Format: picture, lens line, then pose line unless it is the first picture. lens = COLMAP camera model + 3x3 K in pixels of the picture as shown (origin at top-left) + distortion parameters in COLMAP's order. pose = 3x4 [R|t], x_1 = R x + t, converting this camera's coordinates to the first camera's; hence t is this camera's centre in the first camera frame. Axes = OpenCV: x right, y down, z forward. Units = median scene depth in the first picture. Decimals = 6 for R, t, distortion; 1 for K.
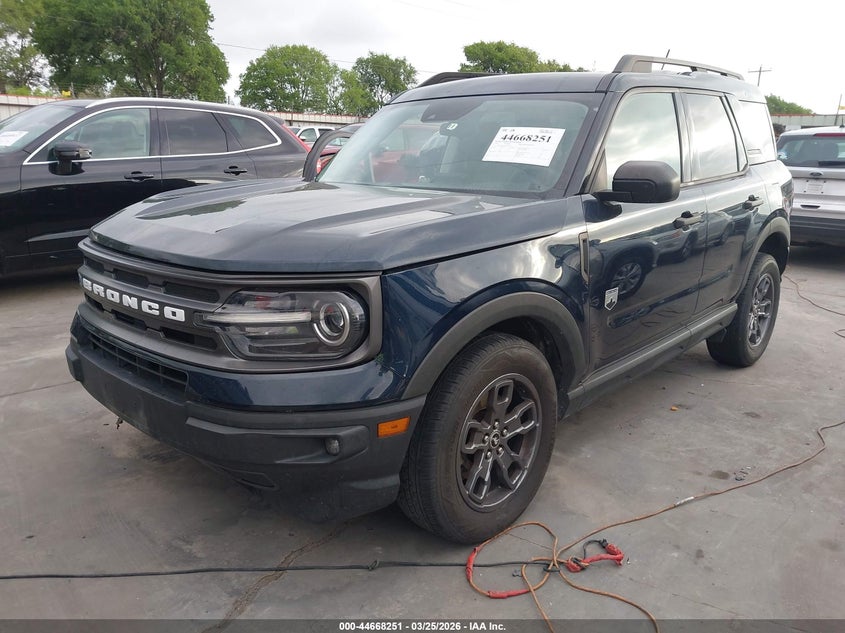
lens RADIAL K [[672.5, 0, 422.5], [0, 672.5, 316.5], [0, 0, 1]] dist [0.001340, -0.007264]
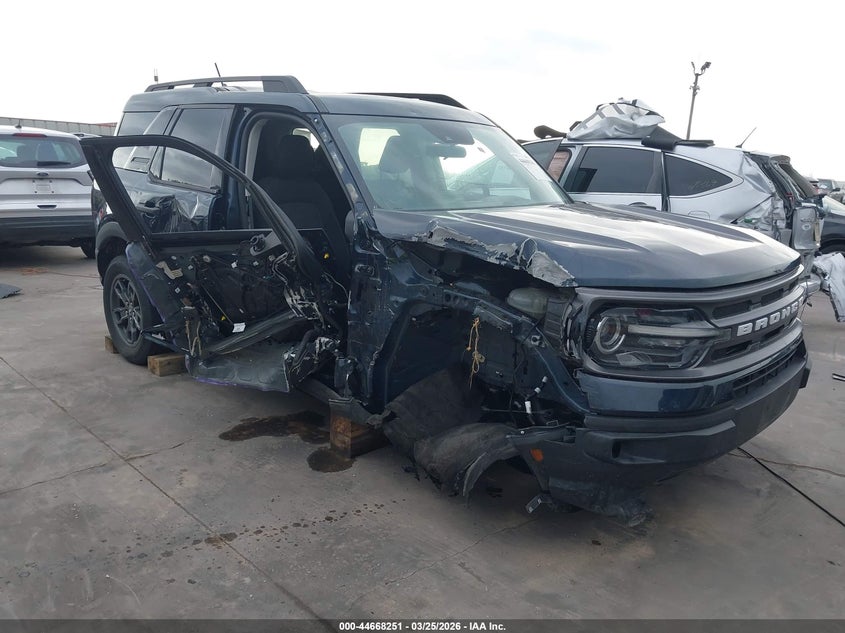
lens RADIAL K [[672.5, 0, 422.5], [0, 672.5, 316.5], [0, 0, 1]] dist [0.001340, -0.007264]
pose [[0.005320, -0.233487, 0.972345, -0.441680], [0.217257, 0.949403, 0.226789, -0.115121], [-0.976100, 0.210042, 0.055778, 0.436755]]
